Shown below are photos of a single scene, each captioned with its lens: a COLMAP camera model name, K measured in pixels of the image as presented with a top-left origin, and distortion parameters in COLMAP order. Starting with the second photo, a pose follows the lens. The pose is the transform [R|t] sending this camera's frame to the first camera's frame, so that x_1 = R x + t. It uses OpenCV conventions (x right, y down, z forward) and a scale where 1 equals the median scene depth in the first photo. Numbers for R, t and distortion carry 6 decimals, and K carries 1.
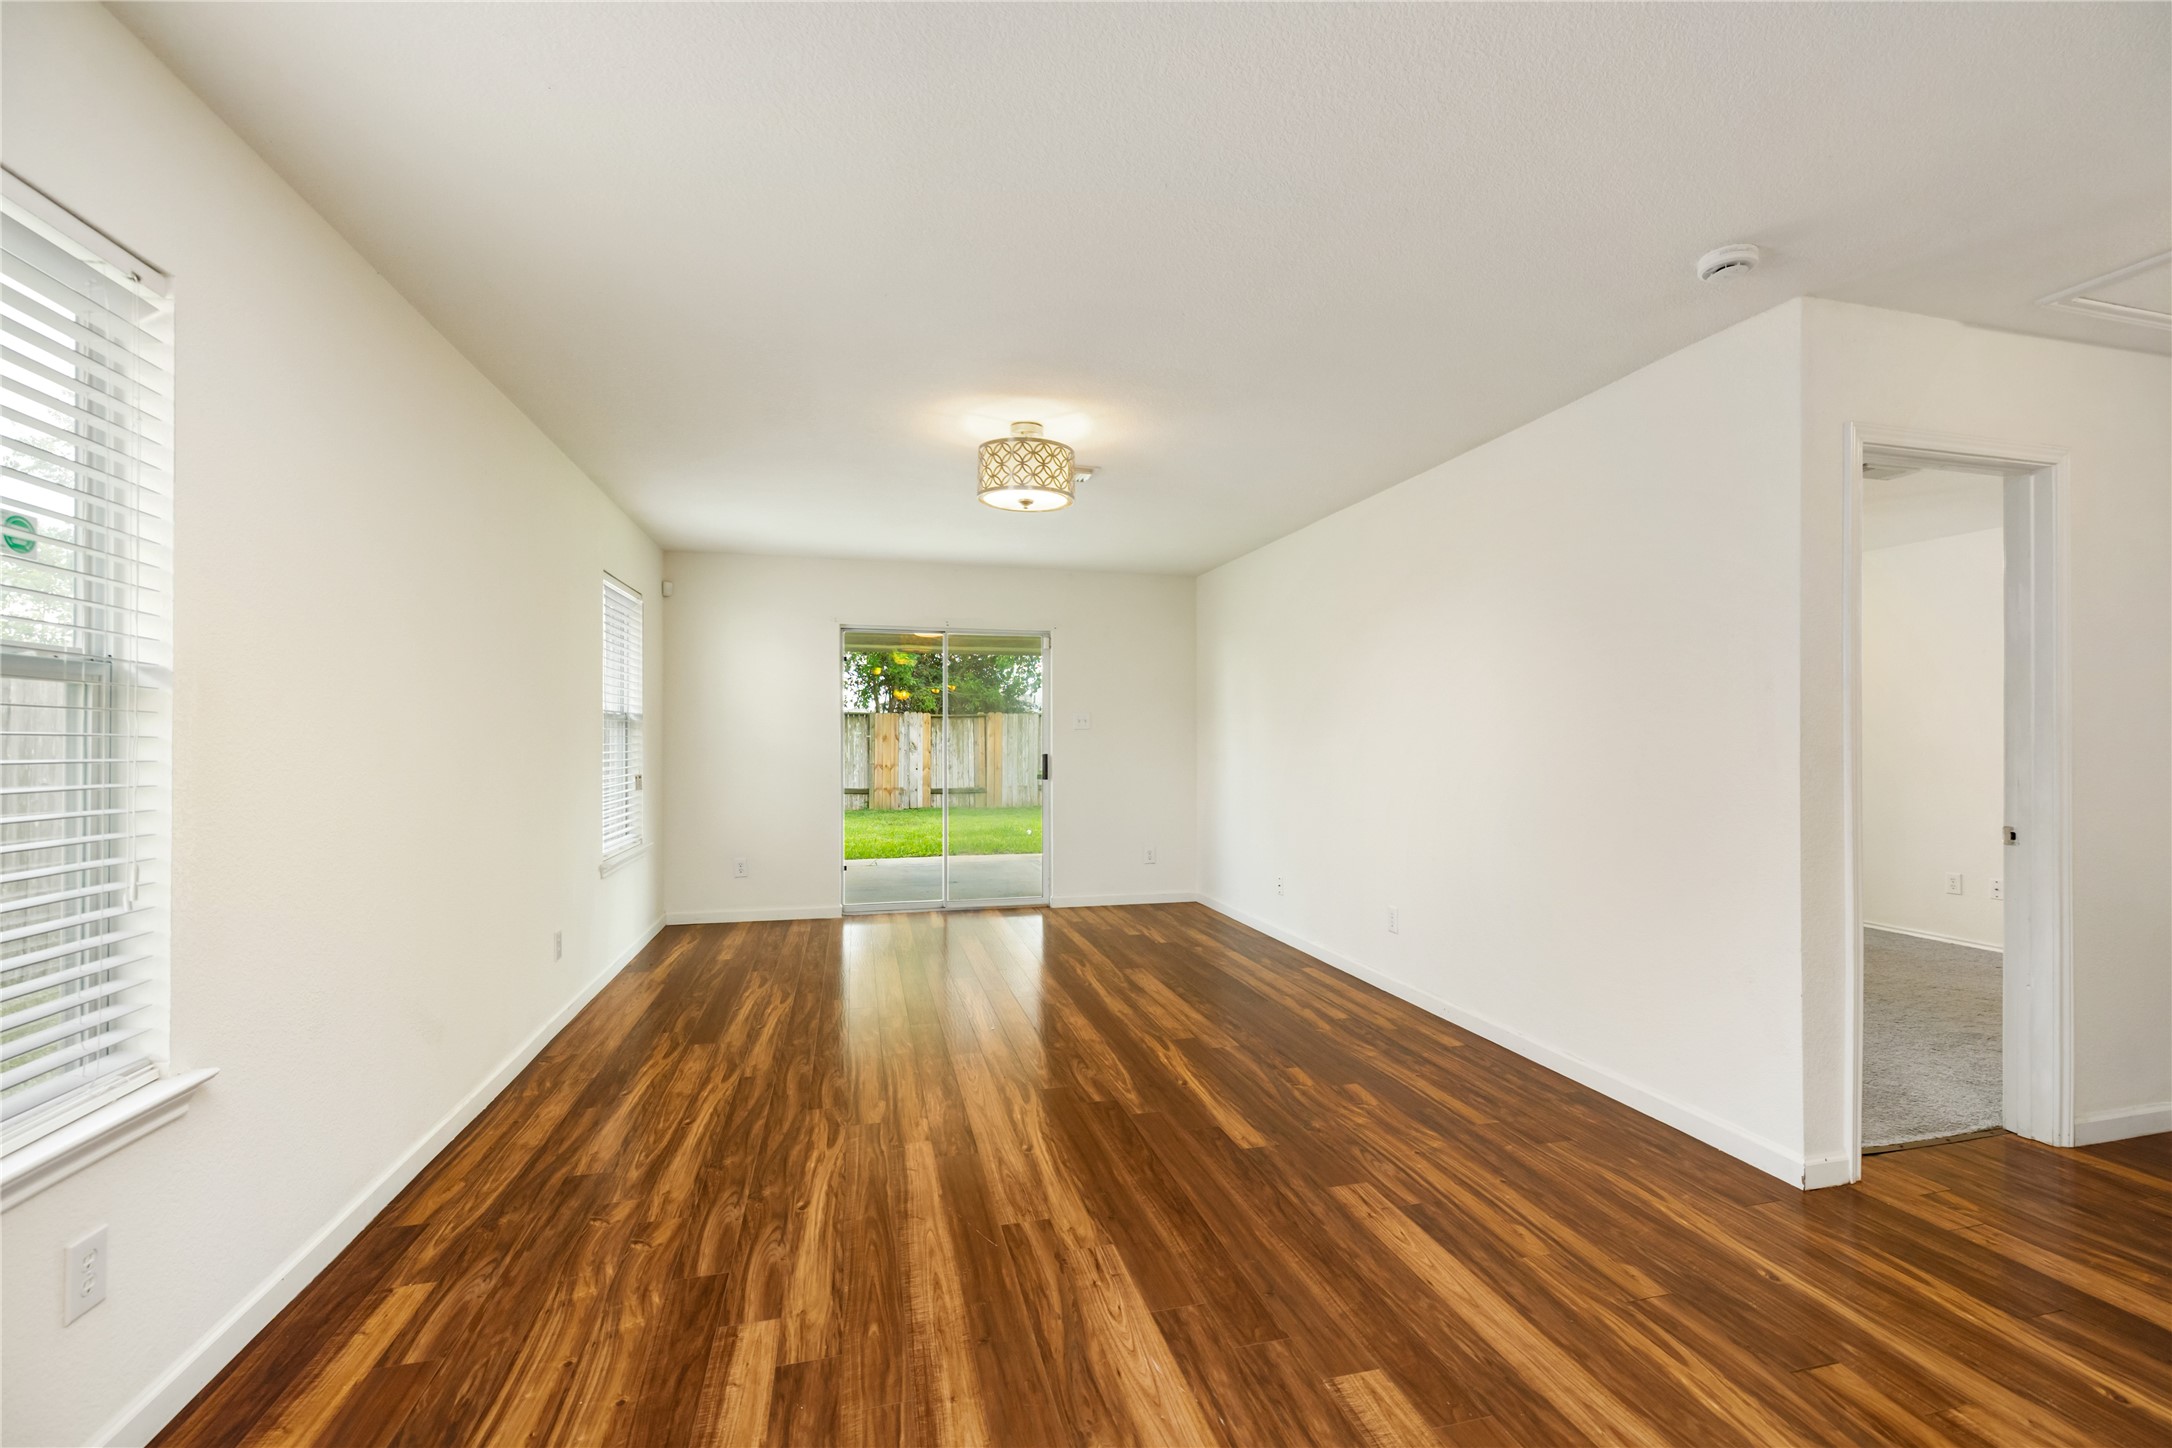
lens RADIAL K [[933.9, 0, 1094.7], [0, 933.9, 729.2], [0, 0, 1]] dist [0.005198, -0.000321]
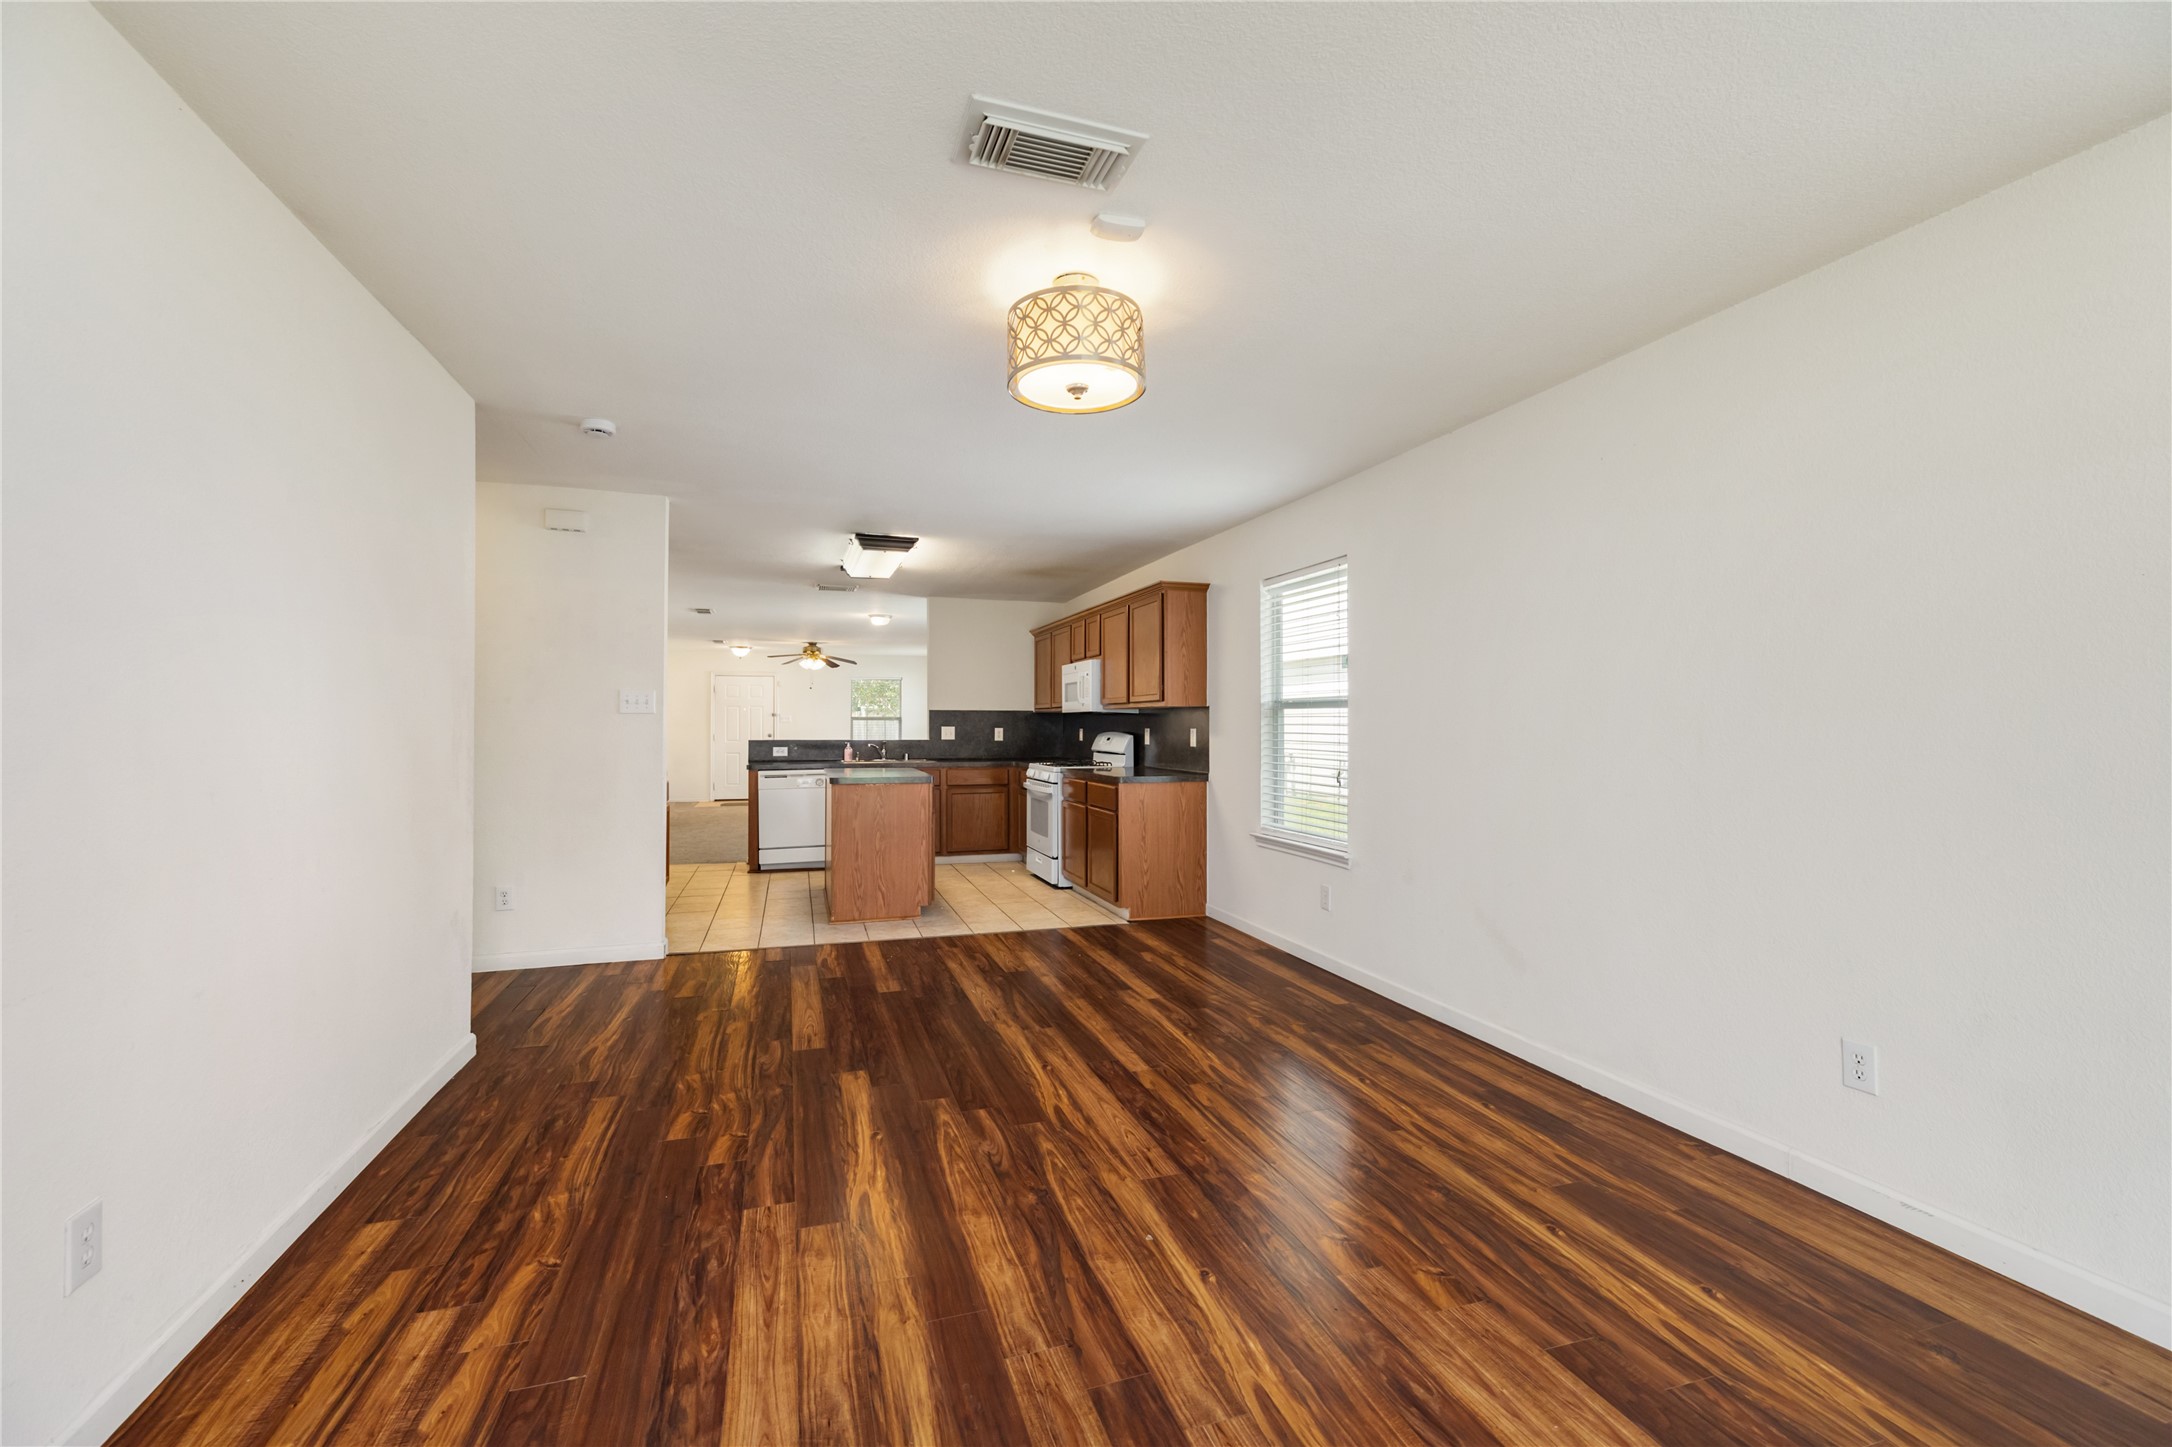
lens RADIAL K [[933.9, 0, 1082.3], [0, 933.9, 724.6], [0, 0, 1]] dist [0.005198, -0.000321]
pose [[-0.998558, -0.000400, -0.053675, -0.047110], [0.000261, 0.999924, -0.012305, 0.020156], [0.053676, -0.012301, -0.998483, 1.951667]]
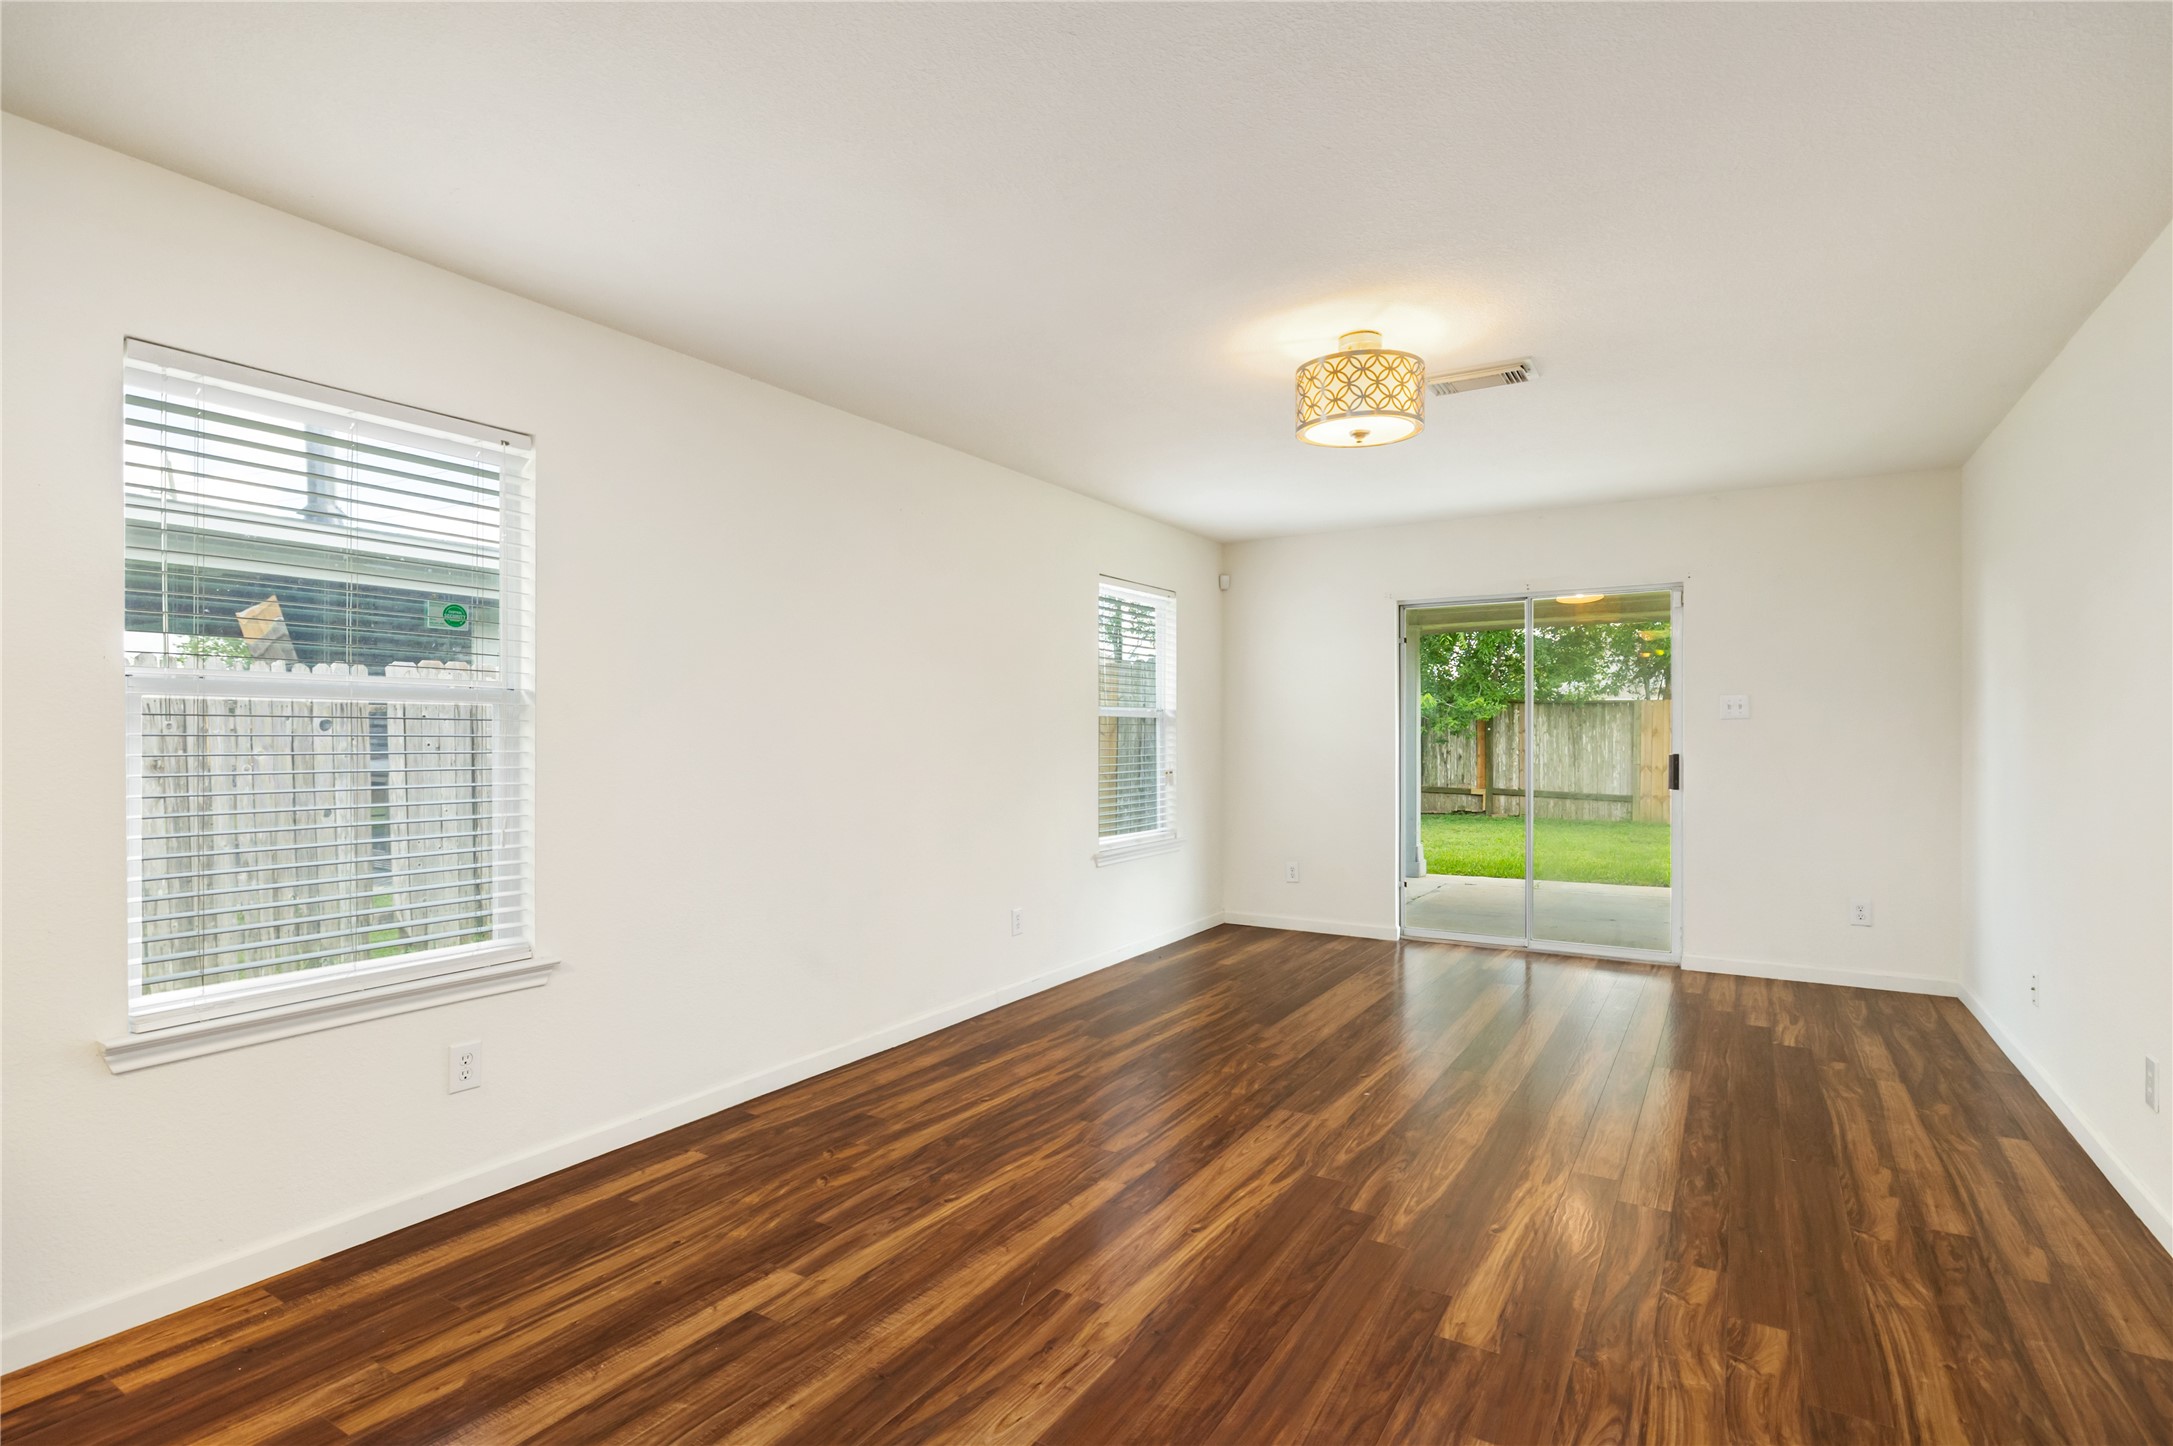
lens RADIAL K [[1046.2, 0, 1090.6], [0, 1046.2, 728.2], [0, 0, 1]] dist [-0.001617, -0.000476]
pose [[0.689091, -0.007821, -0.724632, 0.476901], [0.011656, 0.999932, 0.000292, 0.002268], [0.724581, -0.008647, 0.689135, 0.260907]]
